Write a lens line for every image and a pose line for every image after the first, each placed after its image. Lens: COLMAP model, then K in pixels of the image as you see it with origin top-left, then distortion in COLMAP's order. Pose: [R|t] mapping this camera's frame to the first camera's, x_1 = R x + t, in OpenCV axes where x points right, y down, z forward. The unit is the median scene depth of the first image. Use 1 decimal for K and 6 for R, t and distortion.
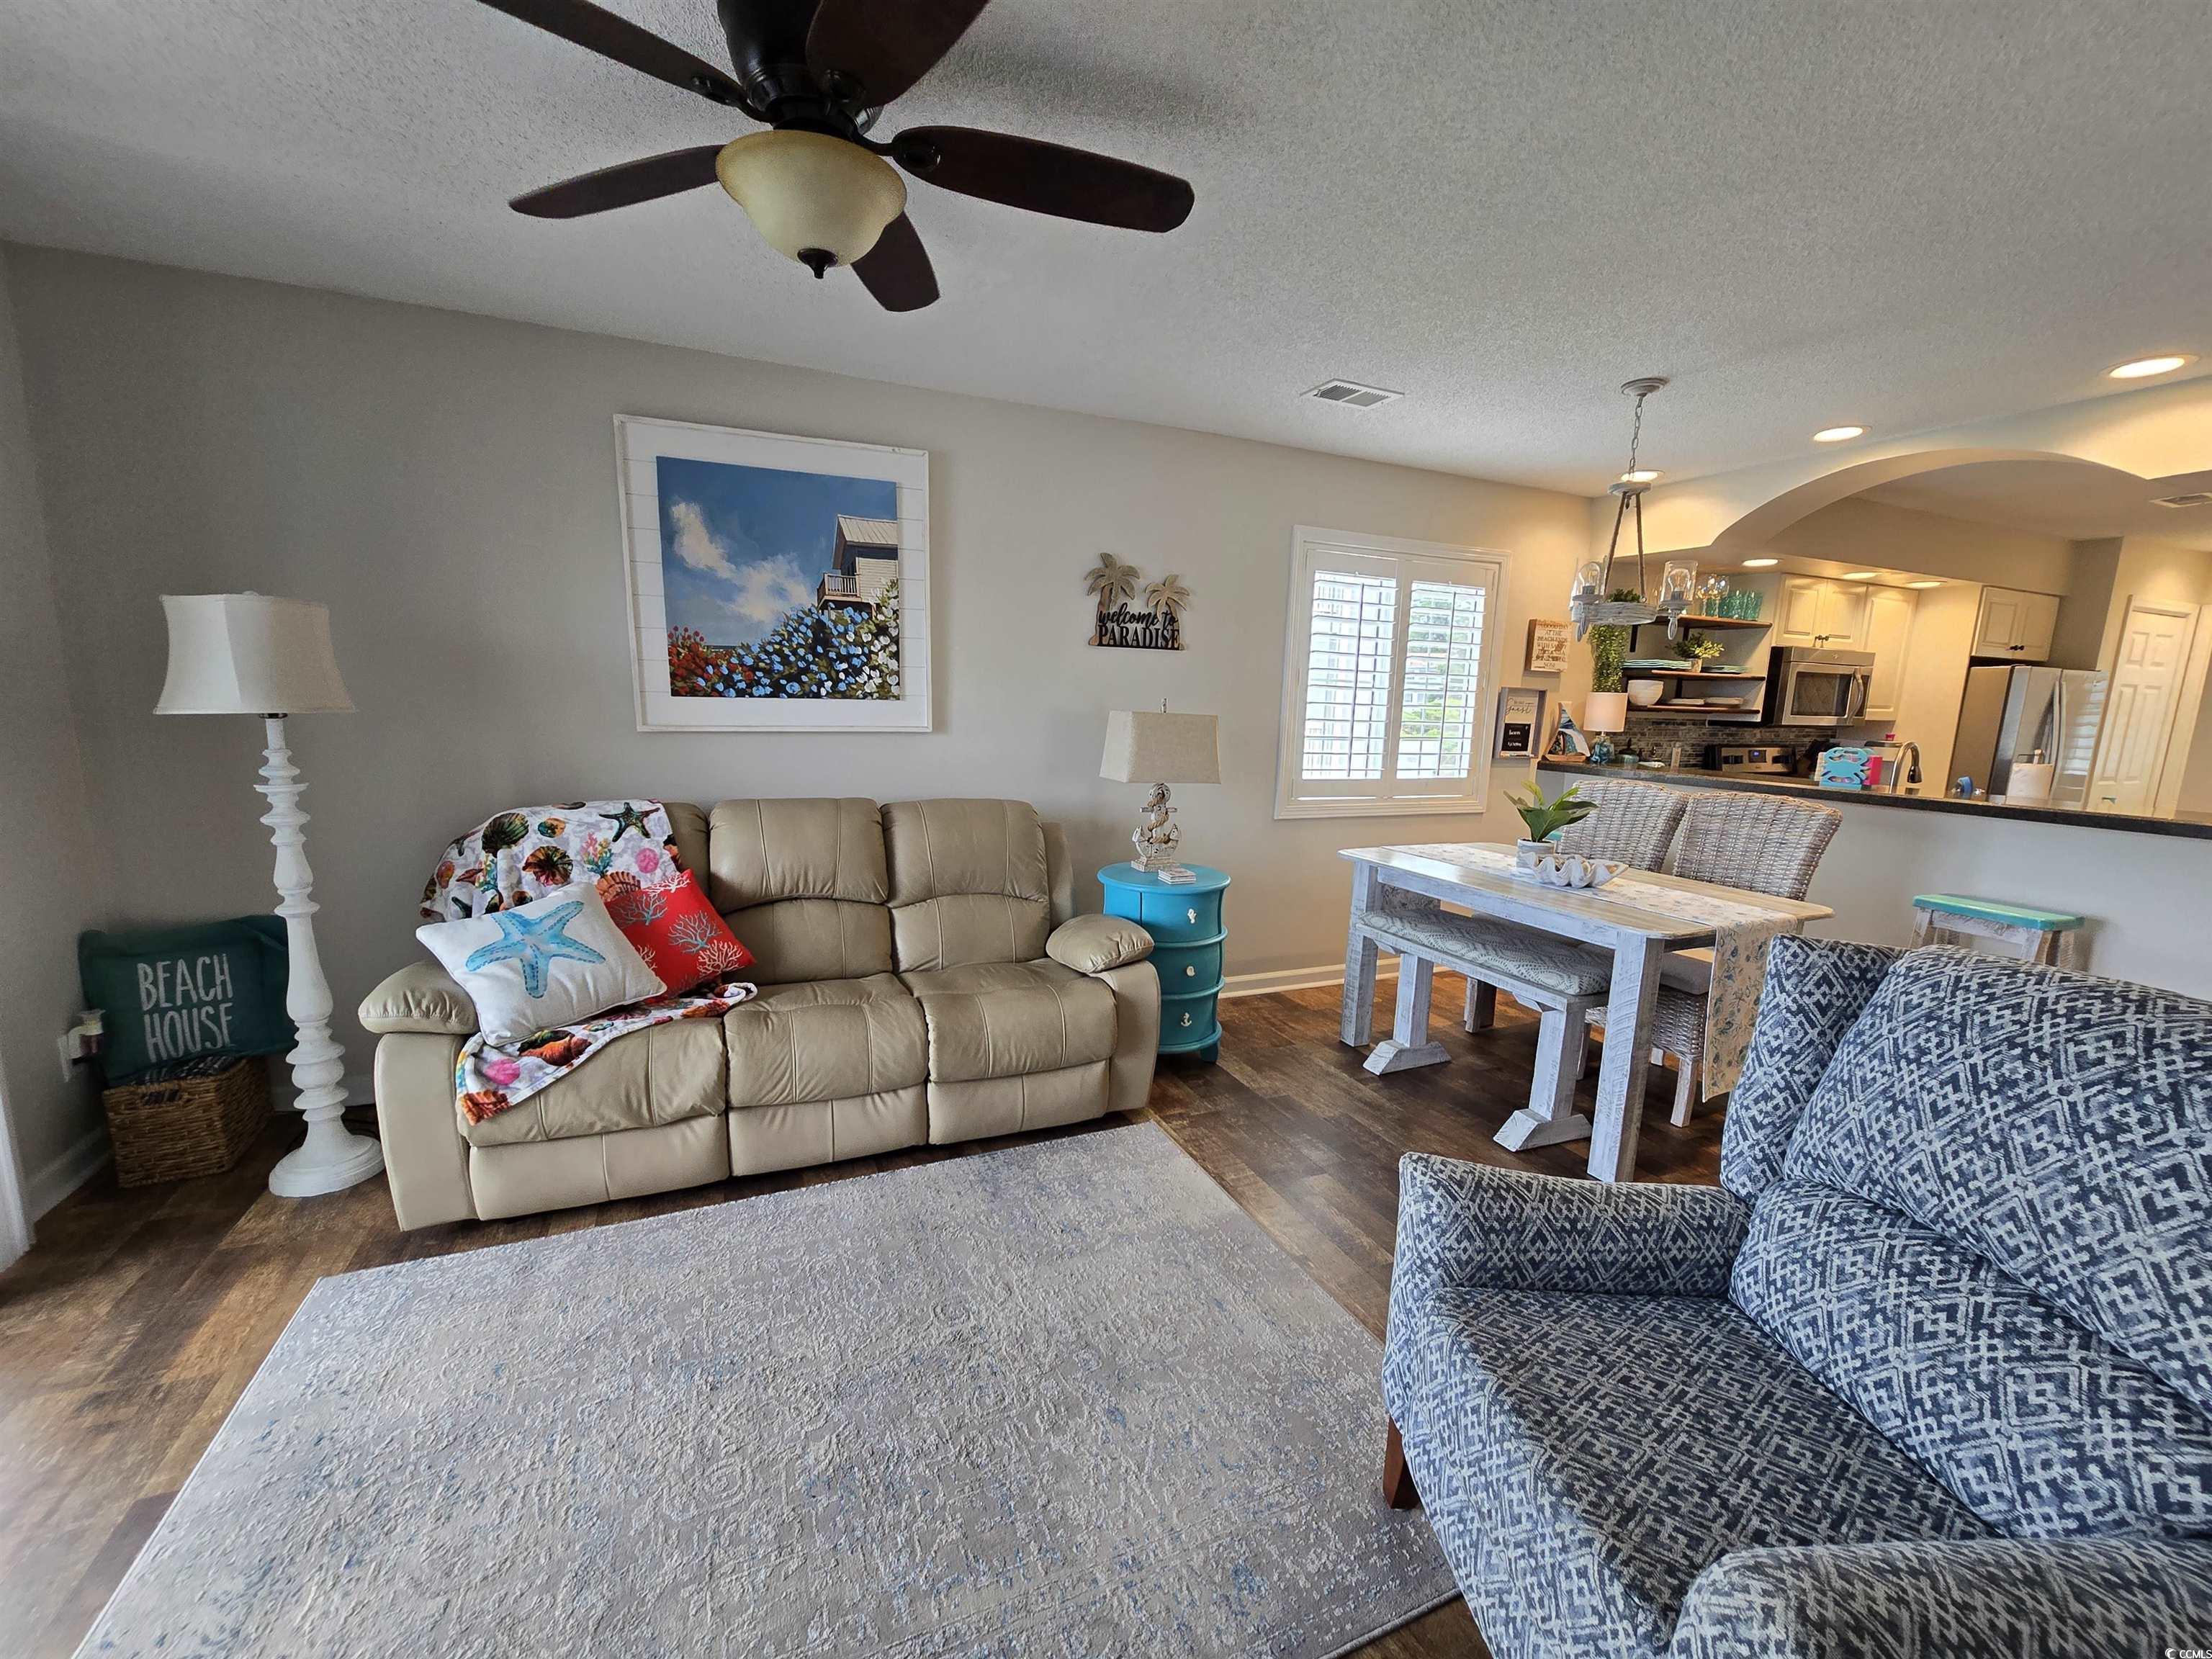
lens RADIAL K [[904.2, 0, 1111.0], [0, 904.2, 850.6], [0, 0, 1]] dist [0.001913, 0.000491]
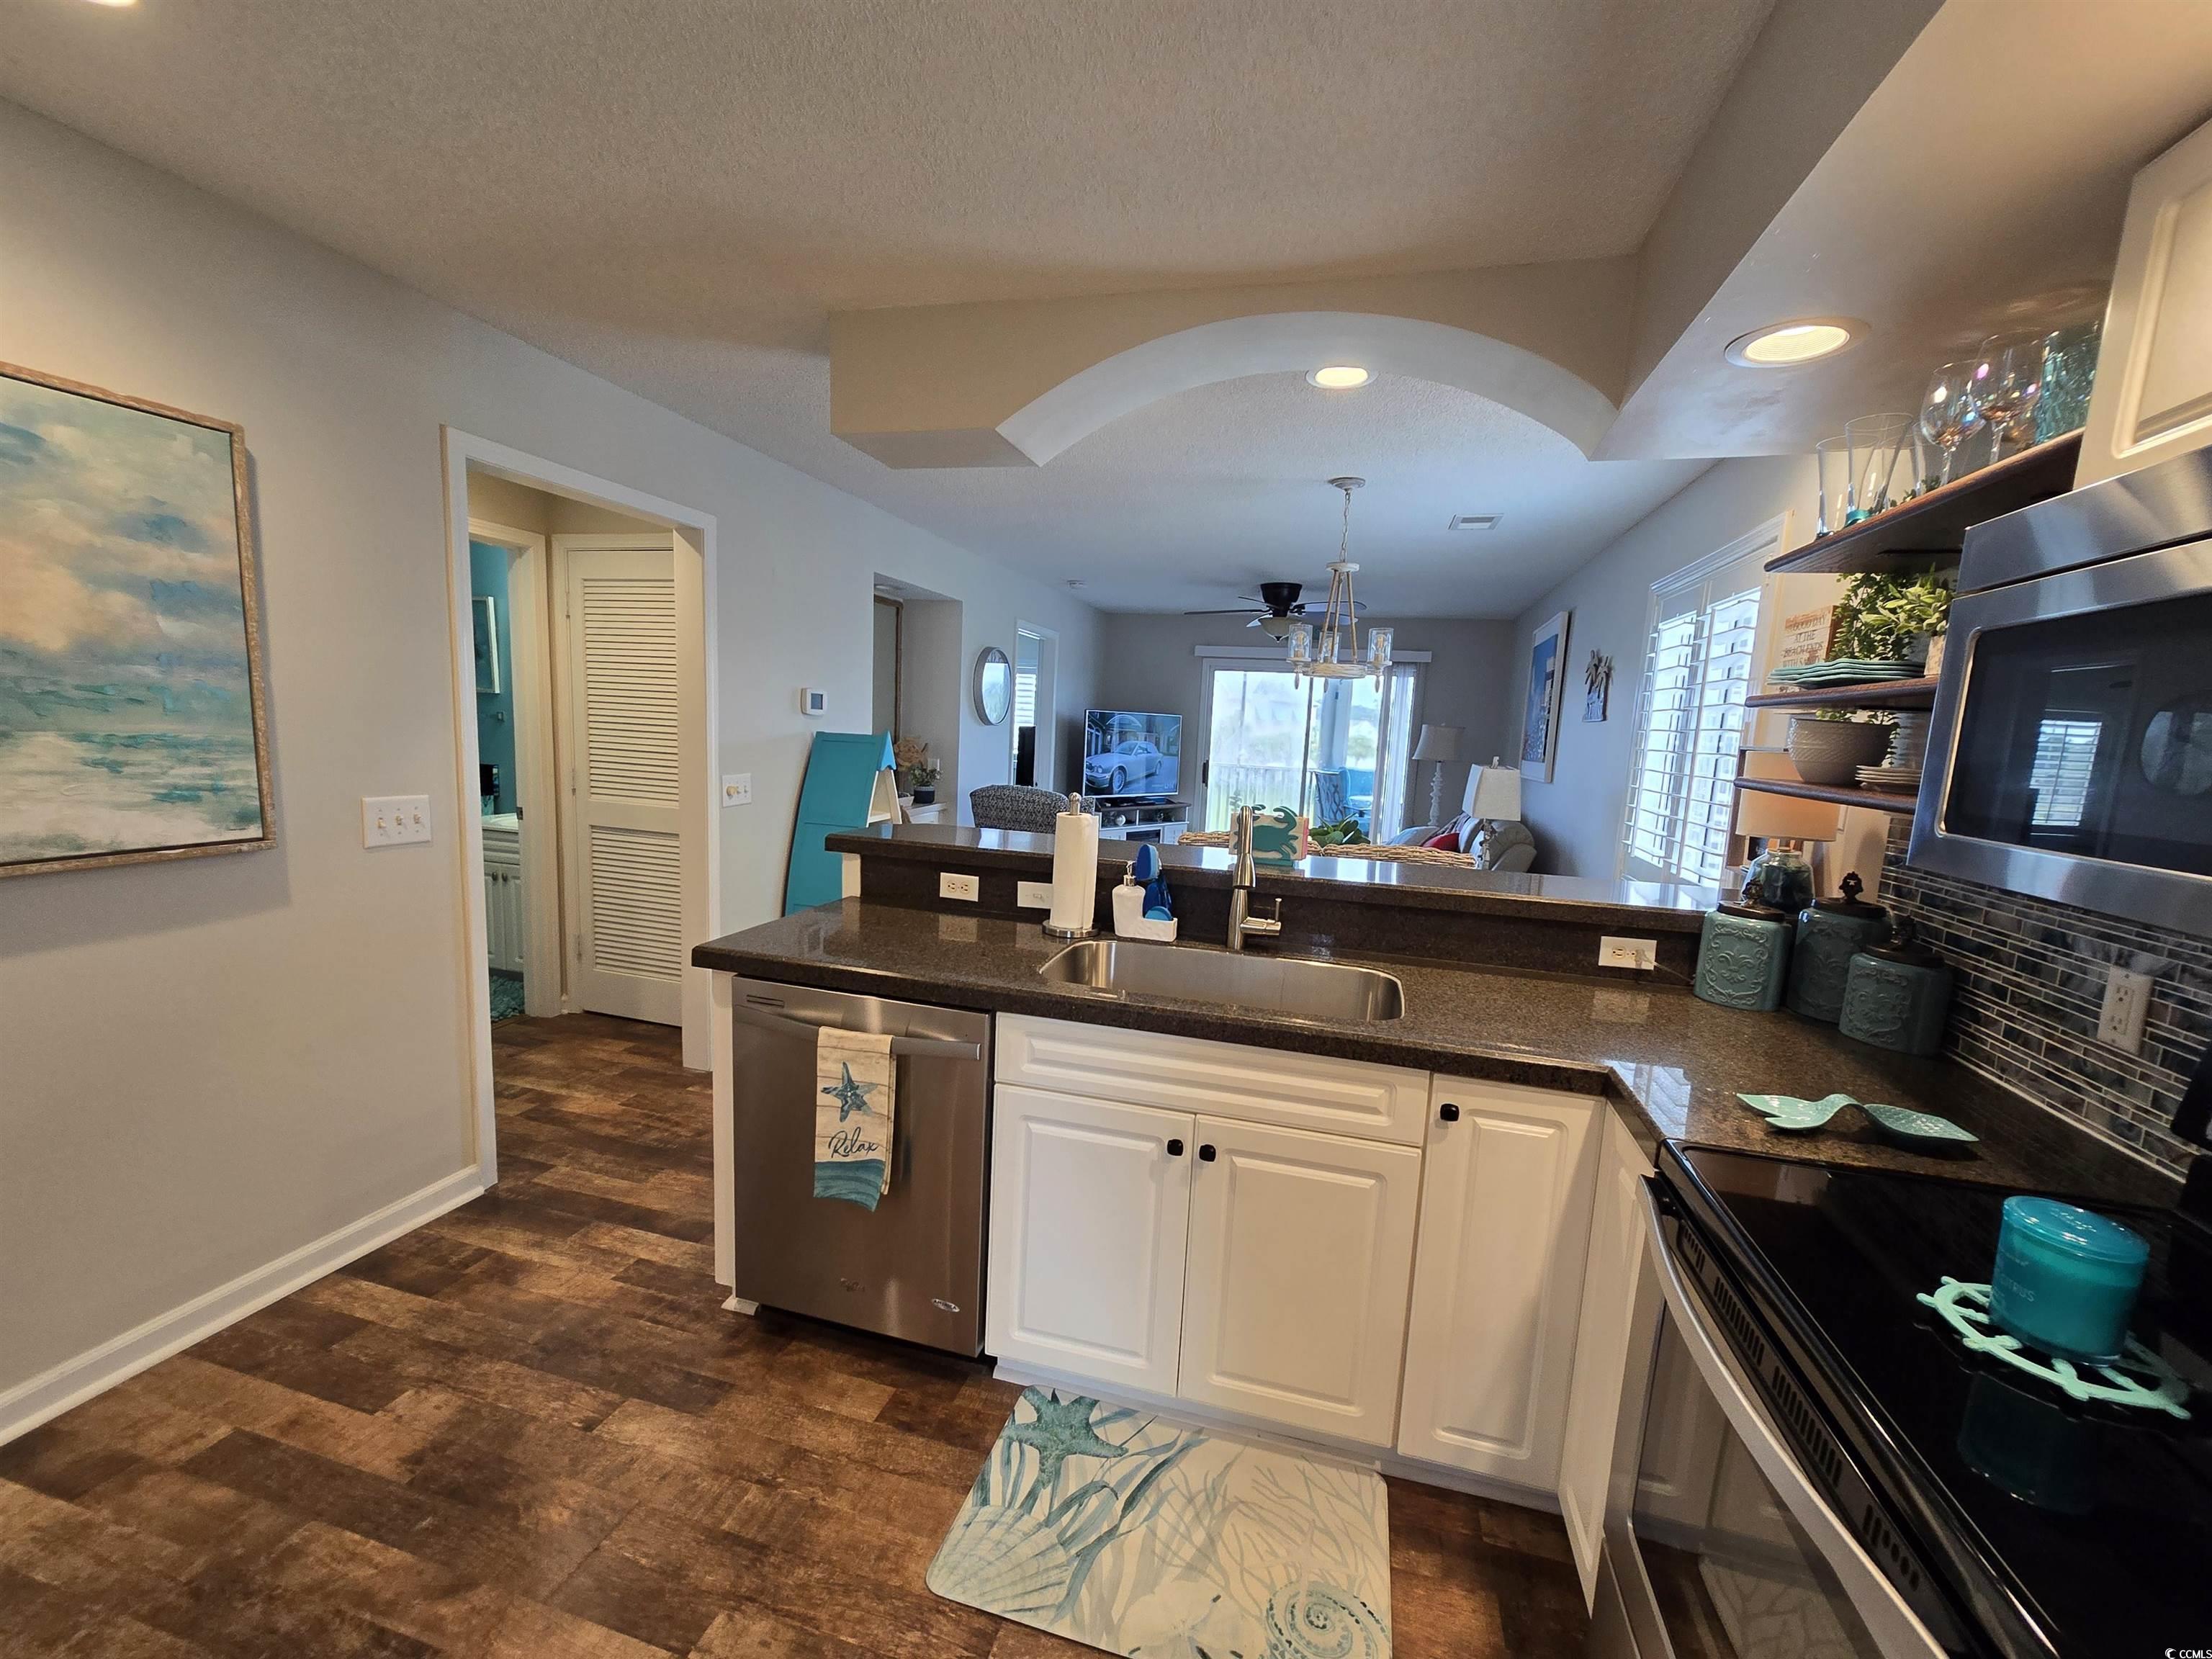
lens RADIAL K [[911.4, 0, 1113.6], [0, 911.4, 846.1], [0, 0, 1]] dist [-0.000349, 0.000748]
pose [[-0.618793, 0.050625, -0.783921, 1.618602], [-0.196474, 0.956231, 0.216841, -0.235255], [0.760587, 0.288200, -0.581763, 1.481773]]
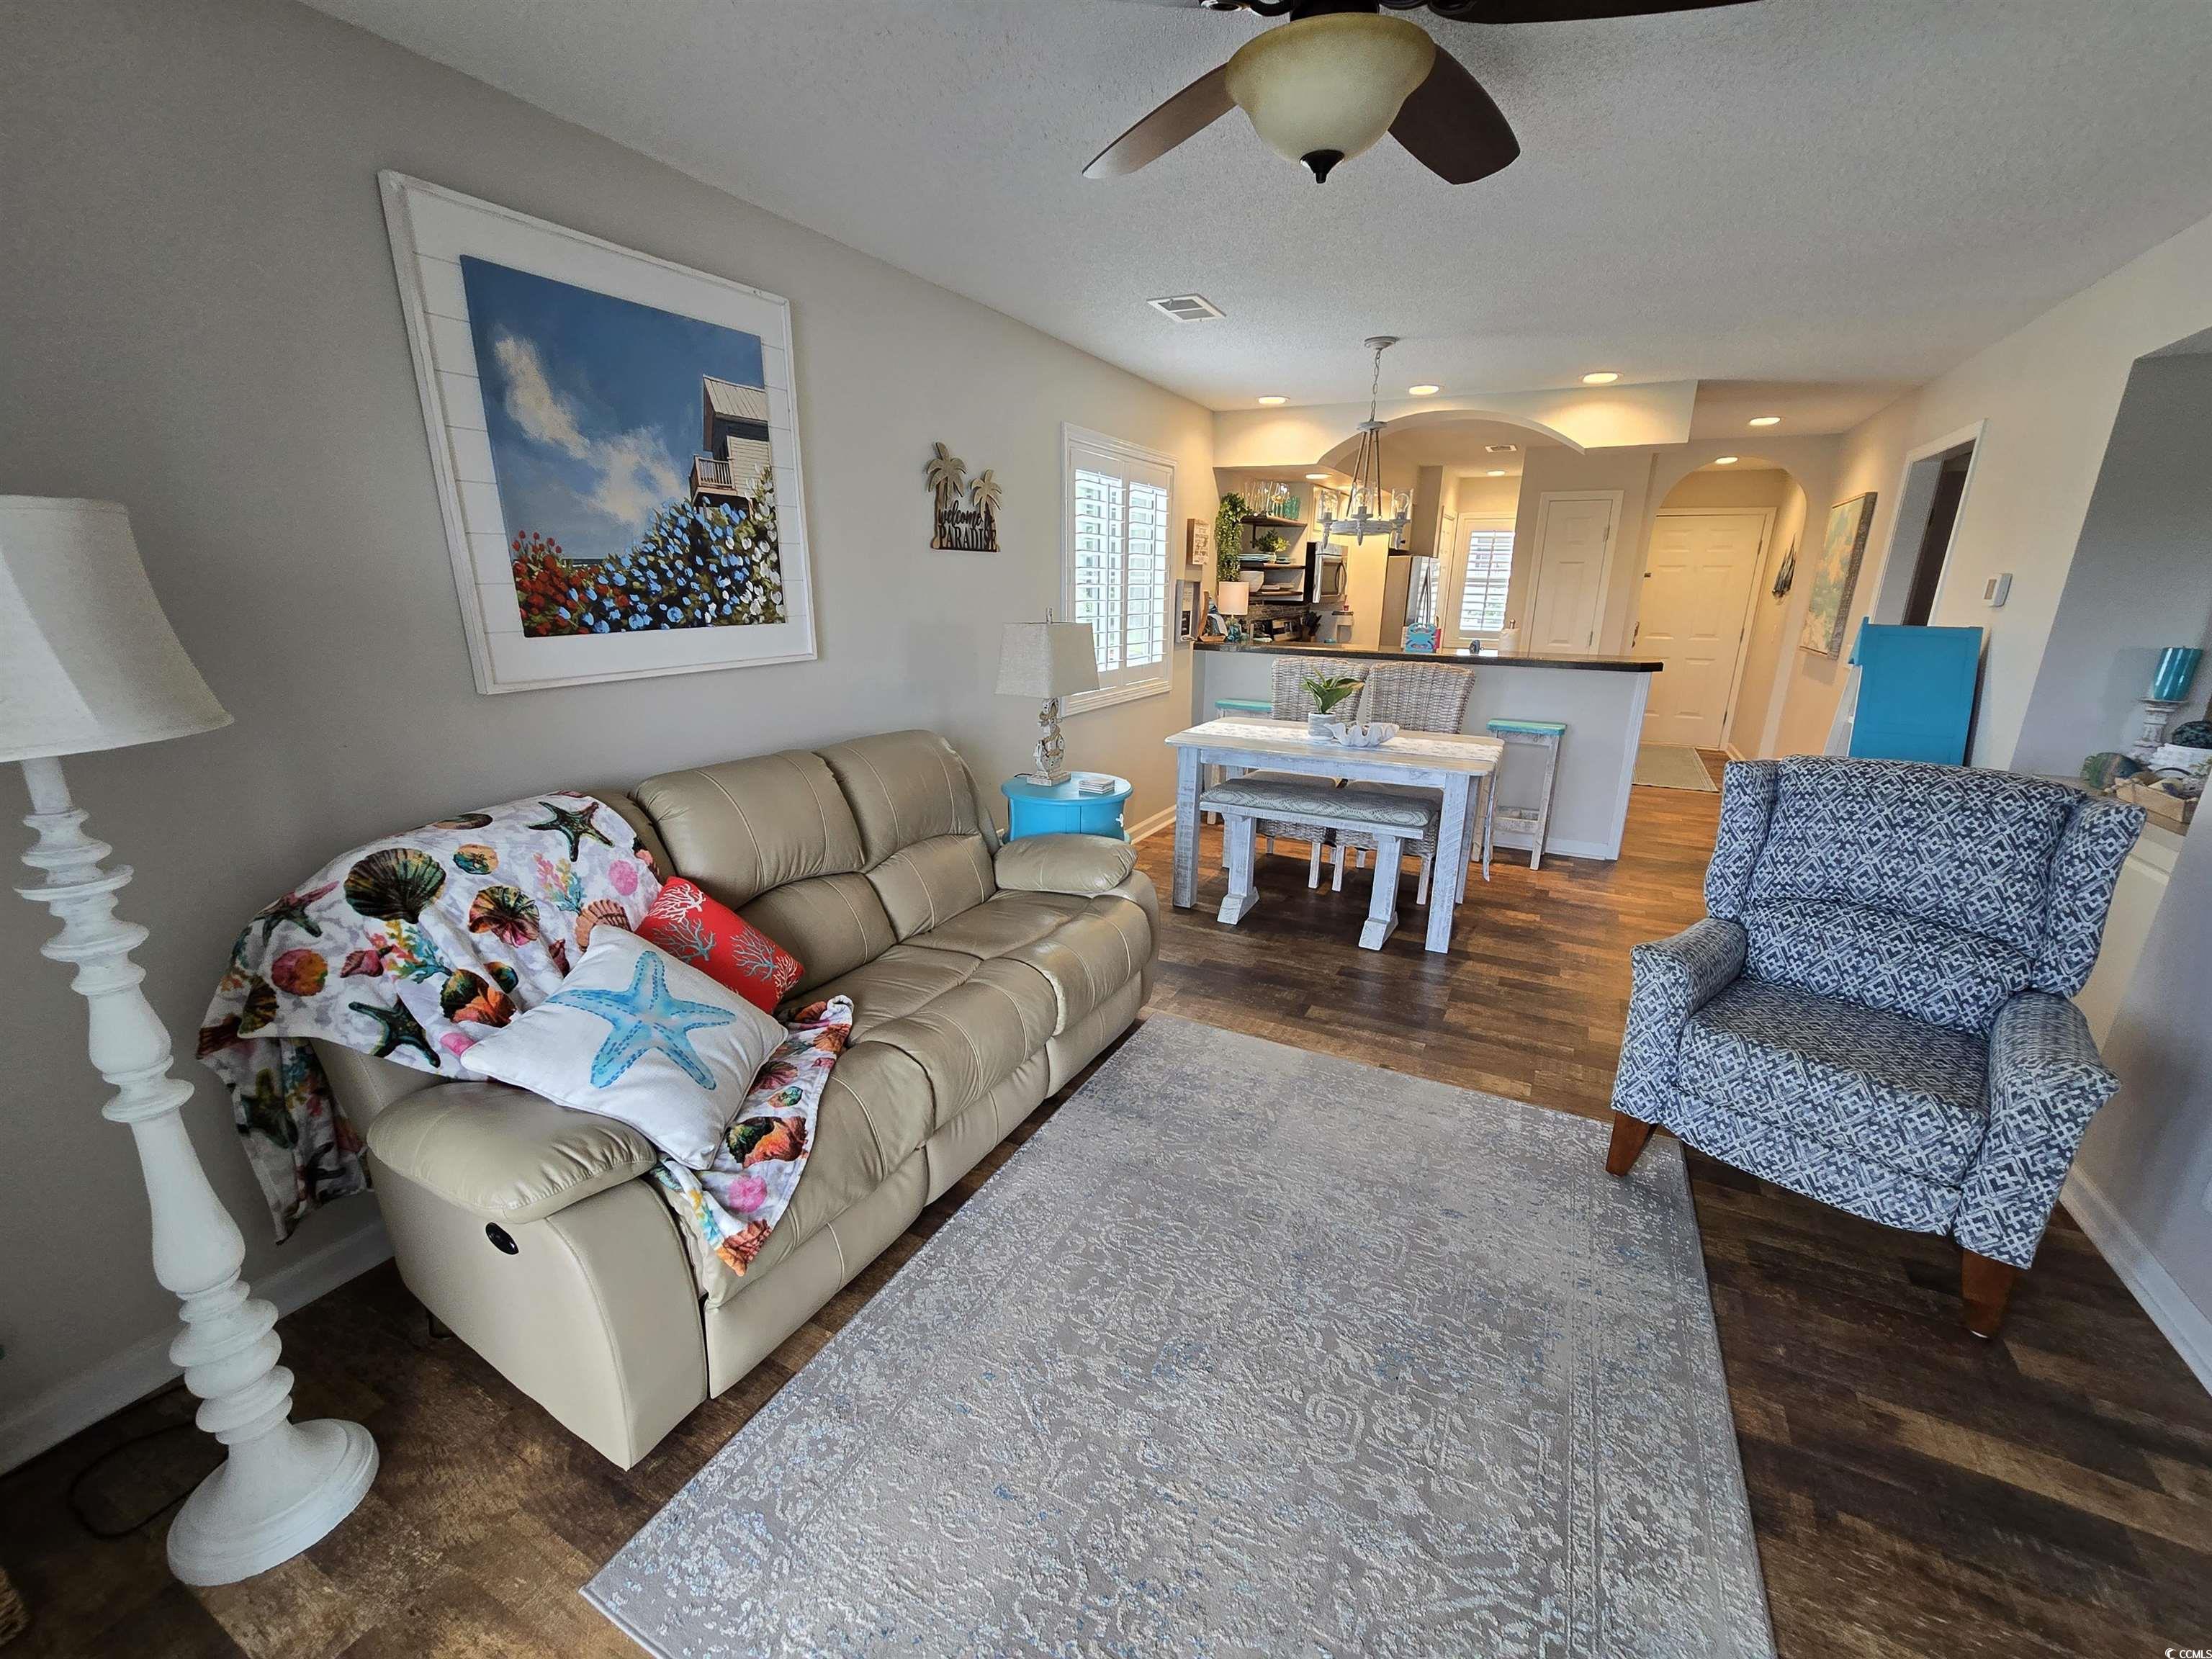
lens RADIAL K [[900.2, 0, 1106.7], [0, 900.2, 850.1], [0, 0, 1]] dist [-0.005292, 0.000064]
pose [[0.783606, -0.197536, 0.589017, -0.546662], [0.114508, 0.977784, 0.175577, -0.079294], [-0.610614, -0.070136, 0.788817, 0.183888]]
